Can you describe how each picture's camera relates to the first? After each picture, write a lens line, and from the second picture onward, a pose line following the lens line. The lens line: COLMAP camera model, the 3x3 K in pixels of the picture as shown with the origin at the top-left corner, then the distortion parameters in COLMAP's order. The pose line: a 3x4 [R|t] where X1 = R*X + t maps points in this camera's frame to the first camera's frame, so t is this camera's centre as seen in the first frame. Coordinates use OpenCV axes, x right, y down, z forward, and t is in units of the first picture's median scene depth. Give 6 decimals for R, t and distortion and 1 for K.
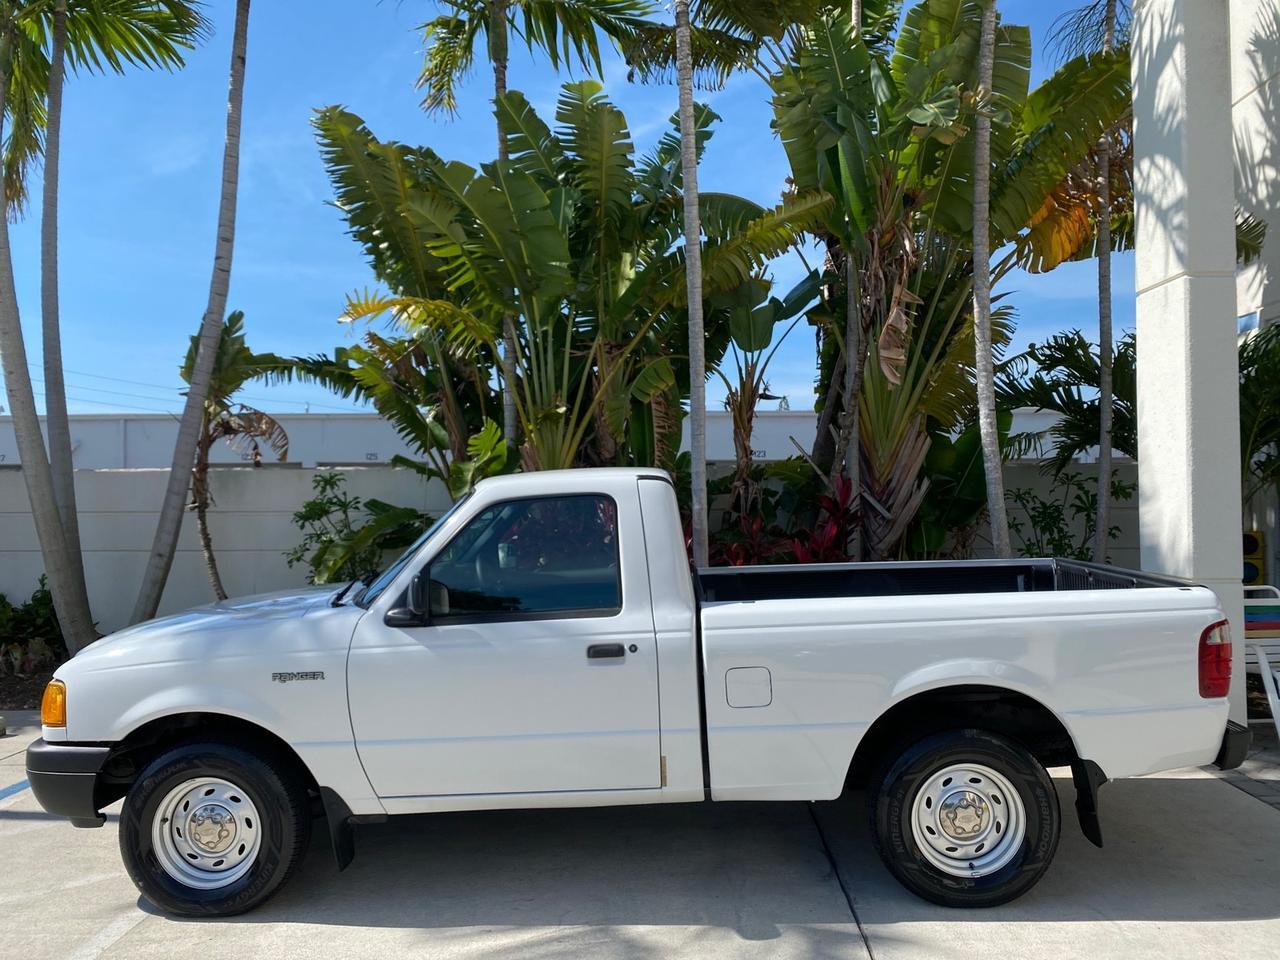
lens RADIAL K [[984.0, 0, 639.7], [0, 984.0, 470.1], [0, 0, 1]] dist [0.028680, -0.034810]
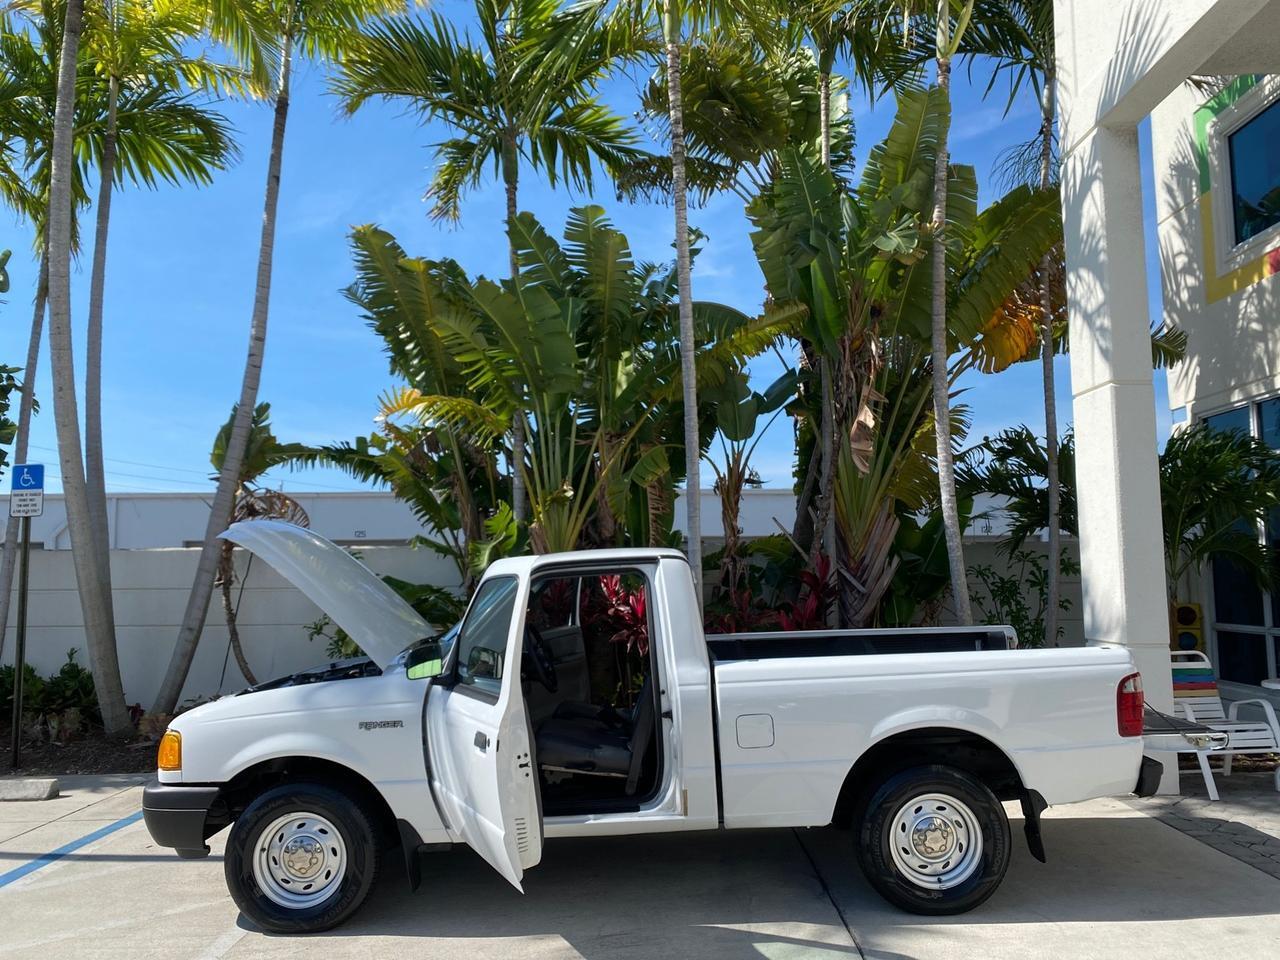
lens RADIAL K [[984.0, 0, 641.4], [0, 984.0, 472.0], [0, 0, 1]] dist [0.028680, -0.034810]
pose [[0.999551, 0.000574, 0.029948, -0.028484], [0.001649, 0.997245, -0.074165, -0.003684], [-0.029908, 0.074181, 0.996796, -0.100863]]
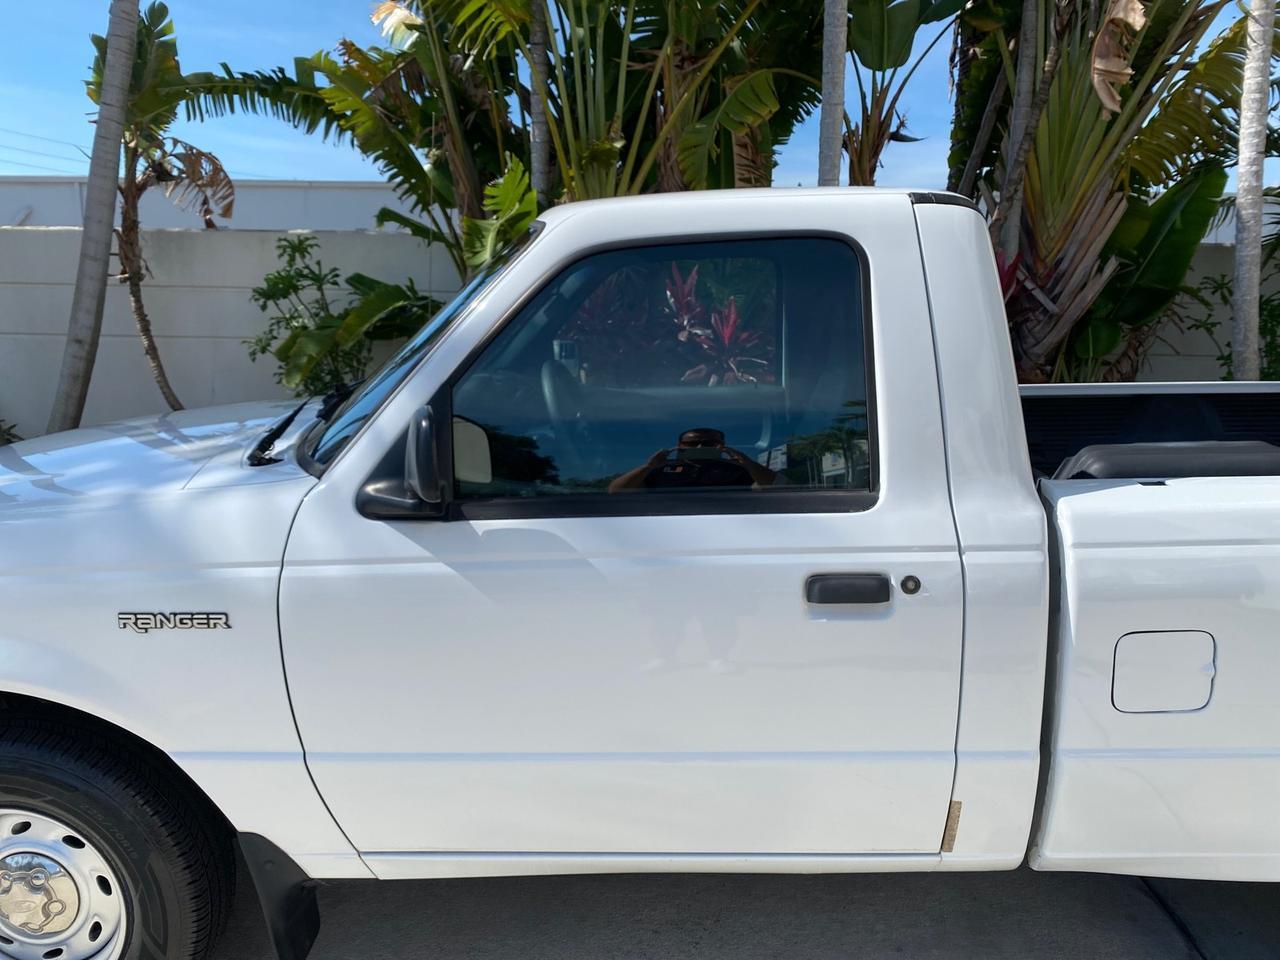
lens RADIAL K [[984.0, 0, 636.8], [0, 984.0, 476.1], [0, 0, 1]] dist [0.028680, -0.034810]
pose [[0.999778, 0.021081, 0.000101, -0.057212], [-0.020619, 0.976856, 0.212902, 0.017406], [0.004390, -0.212856, 0.977074, 0.247142]]
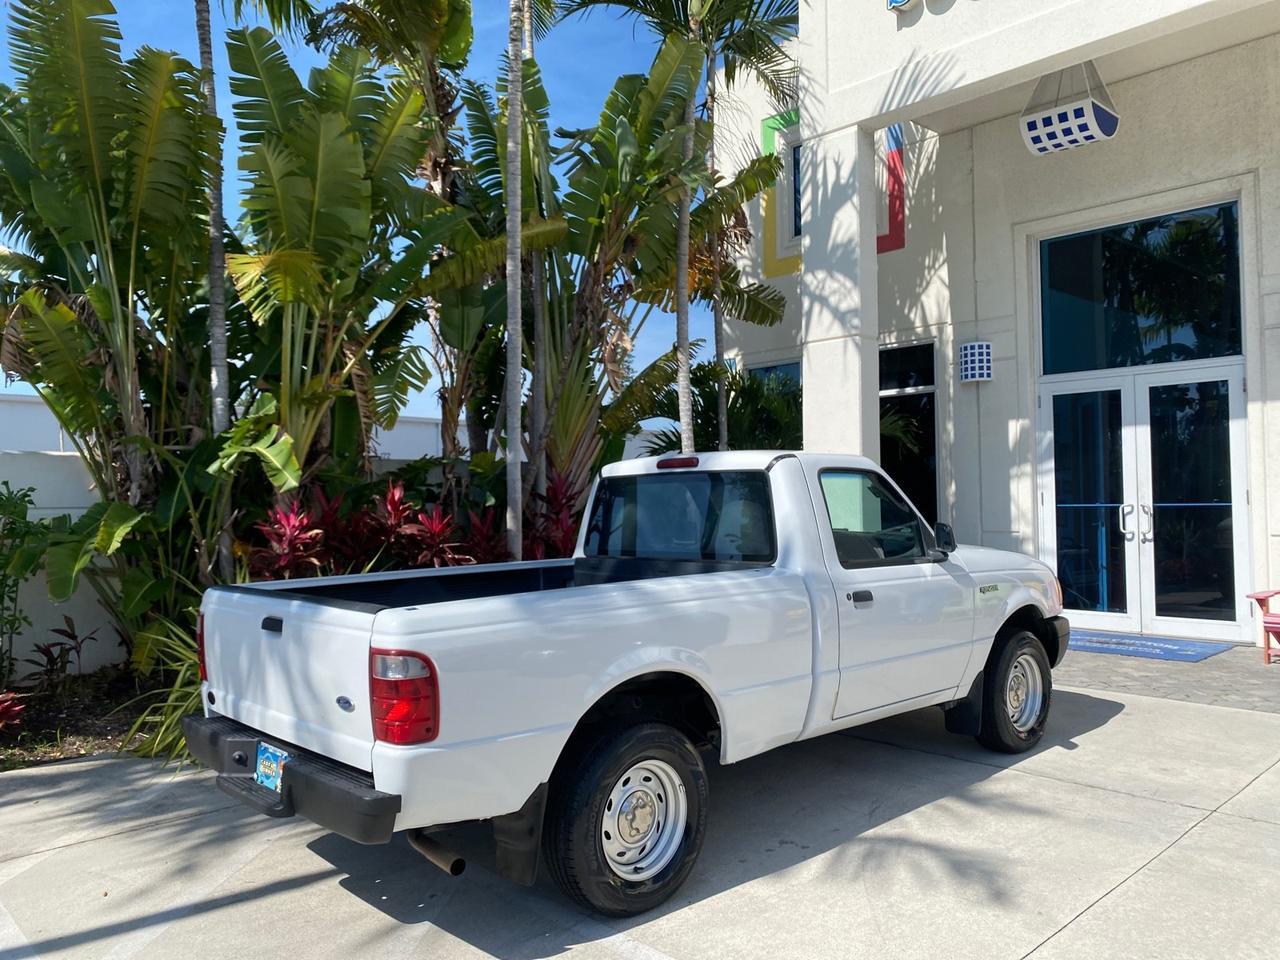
lens RADIAL K [[984.0, 0, 639.2], [0, 984.0, 471.2], [0, 0, 1]] dist [0.028680, -0.034810]
pose [[0.702229, 0.015646, 0.711779, -0.504930], [-0.011151, 0.999878, -0.010976, 0.018053], [-0.711864, -0.000229, 0.702317, 0.136361]]
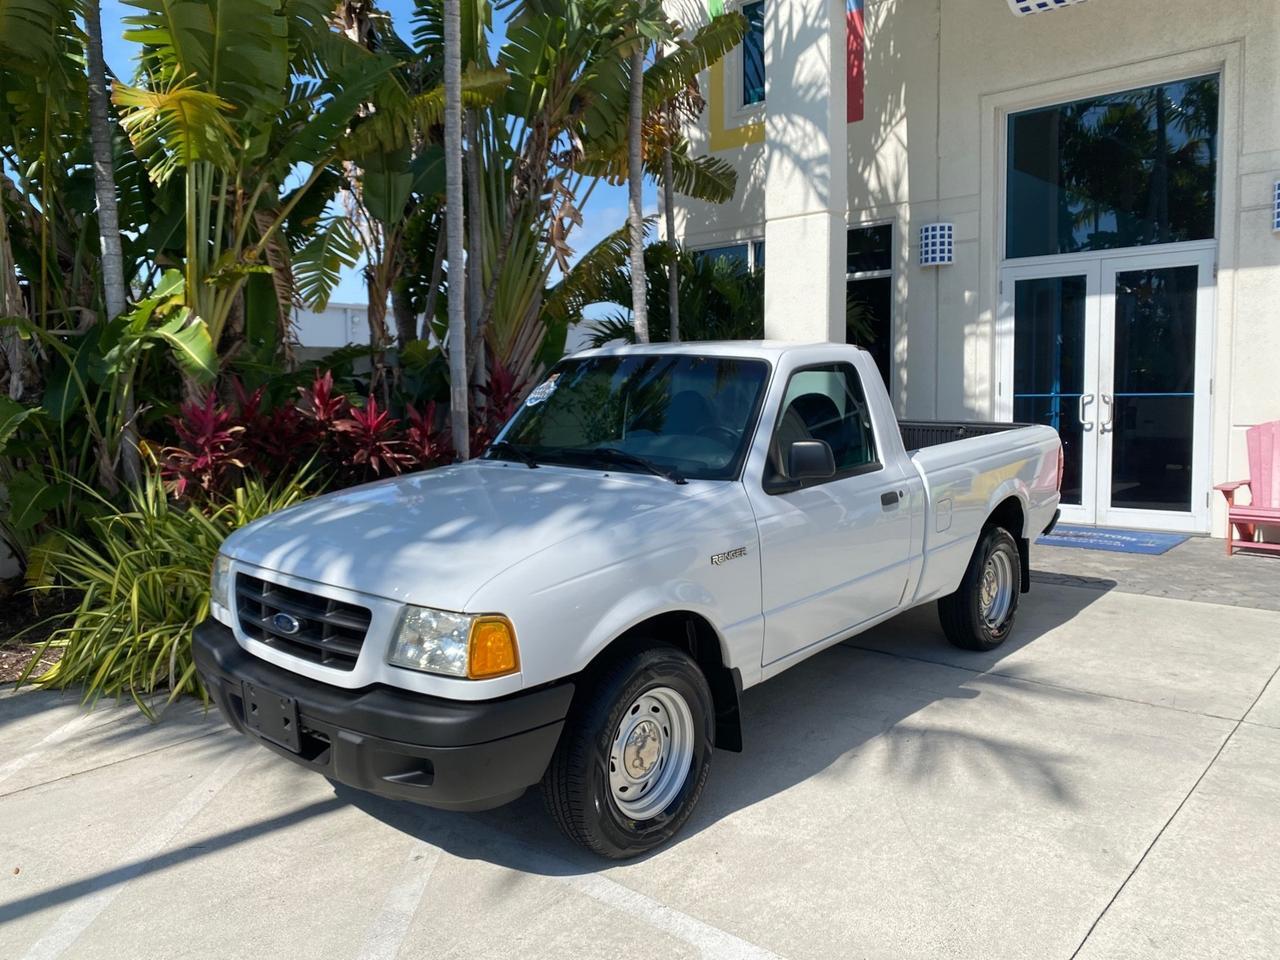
lens RADIAL K [[984.0, 0, 638.0], [0, 984.0, 469.8], [0, 0, 1]] dist [0.028680, -0.034810]
pose [[0.635268, -0.069304, 0.769176, -0.480321], [-0.010434, 0.995104, 0.098278, 0.017774], [-0.772221, -0.070458, 0.631435, 0.217216]]
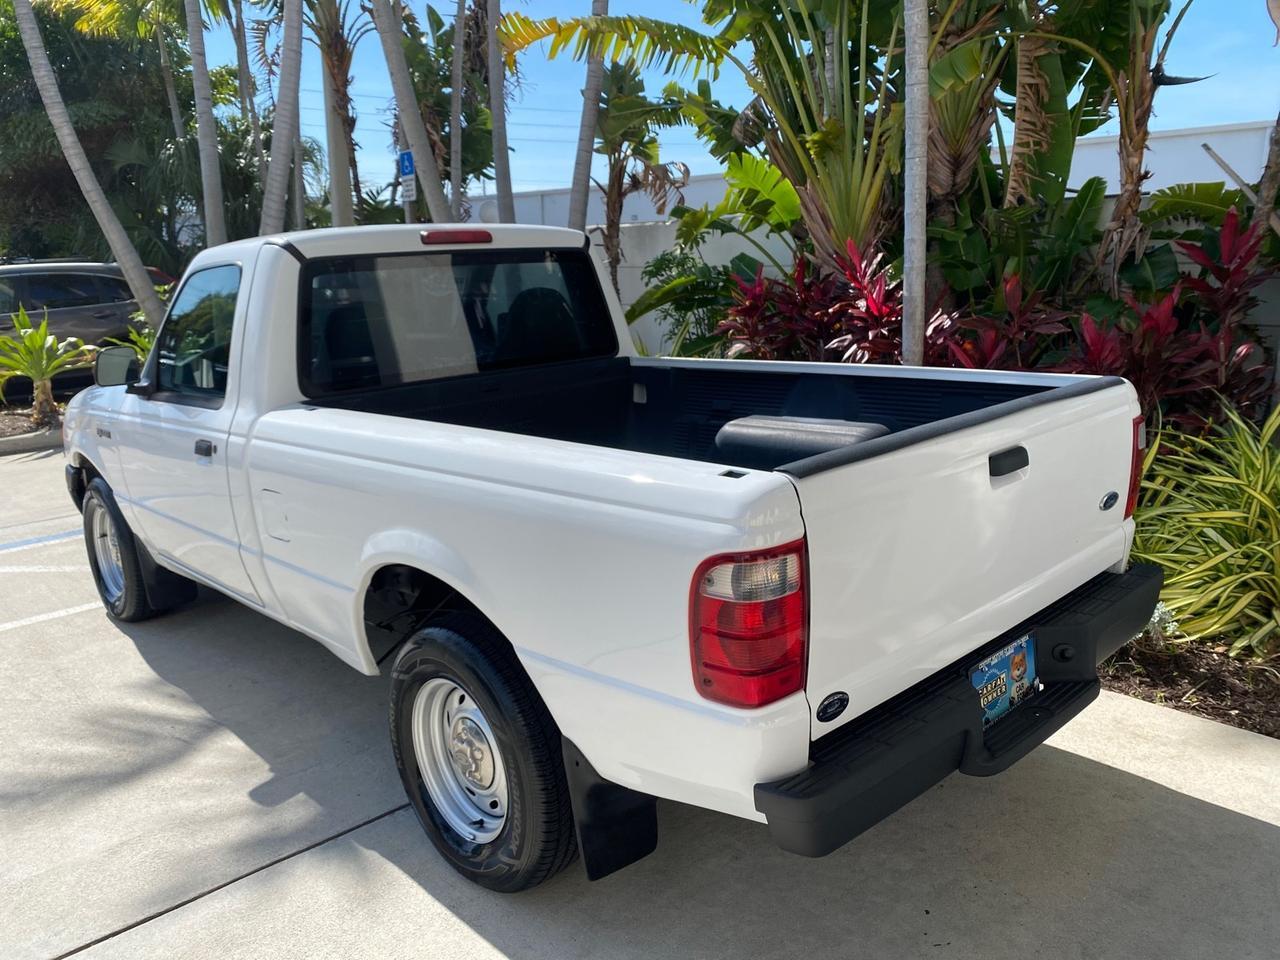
lens RADIAL K [[984.0, 0, 641.5], [0, 984.0, 481.2], [0, 0, 1]] dist [0.028680, -0.034810]
pose [[0.711009, 0.149922, -0.687015, 0.367680], [0.035367, 0.968147, 0.247873, 0.004247], [0.702293, -0.200537, 0.683059, 0.288964]]
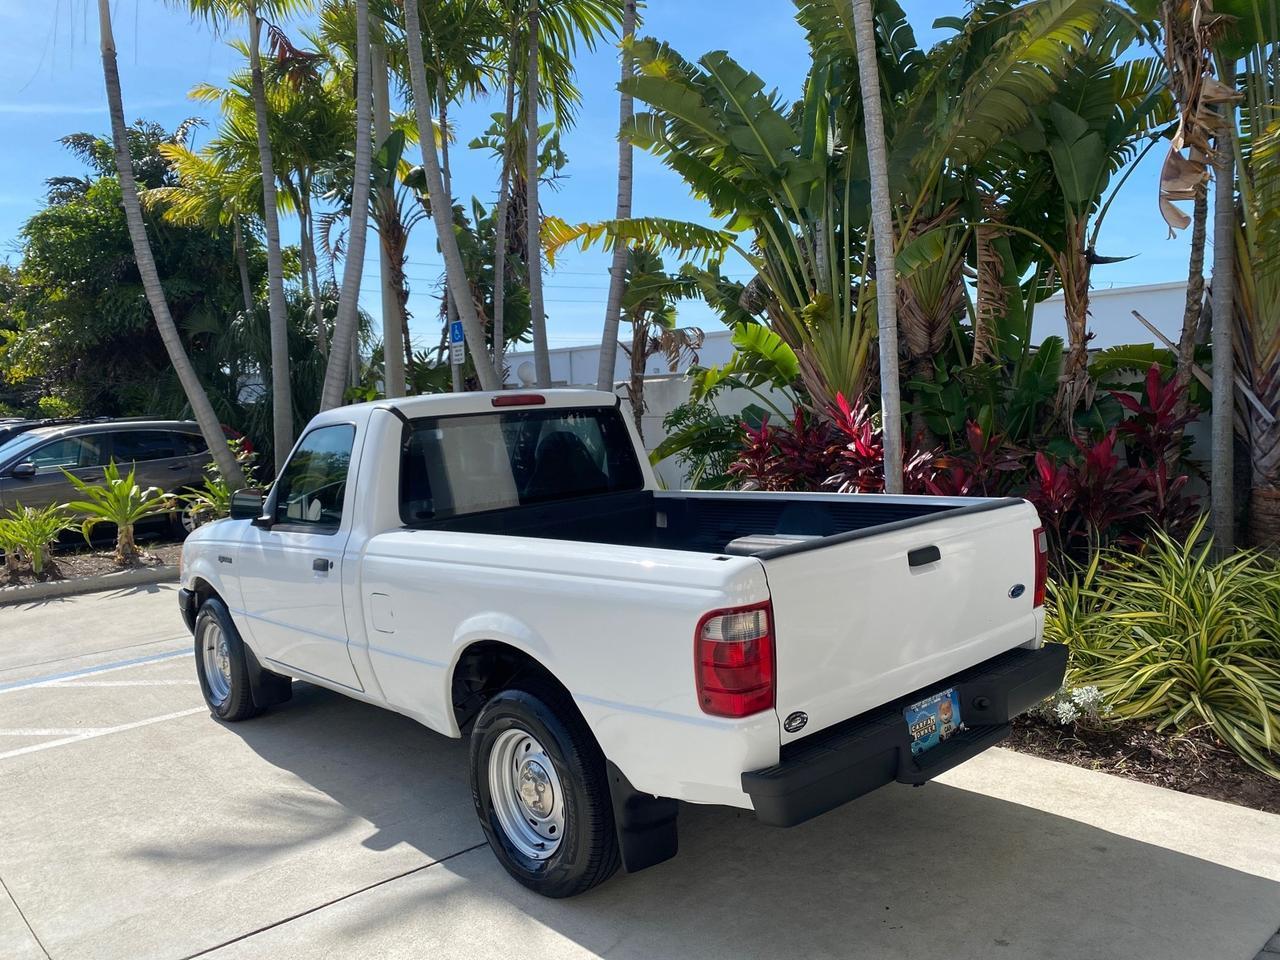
lens RADIAL K [[984.0, 0, 640.8], [0, 984.0, 479.5], [0, 0, 1]] dist [0.028680, -0.034810]
pose [[0.694158, 0.037603, -0.718840, 0.441987], [0.051309, 0.993510, 0.101518, -0.003041], [0.717992, -0.107353, 0.687723, 0.216191]]
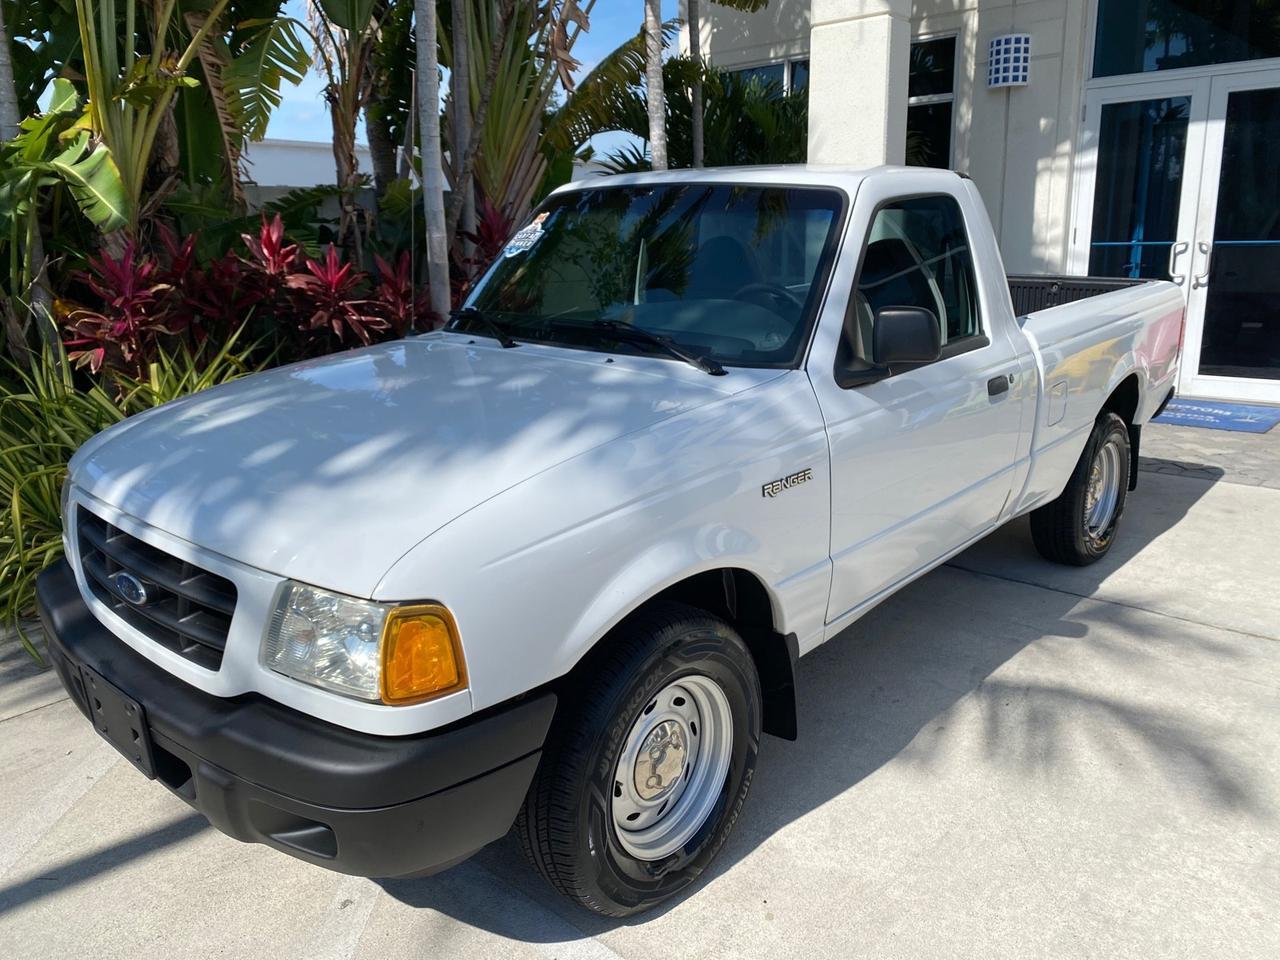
lens RADIAL K [[984.0, 0, 638.9], [0, 984.0, 465.1], [0, 0, 1]] dist [0.028680, -0.034810]
pose [[0.647231, -0.177535, 0.741332, -0.380828], [-0.008956, 0.970663, 0.240275, 0.021527], [-0.762241, -0.162153, 0.626653, 0.299238]]
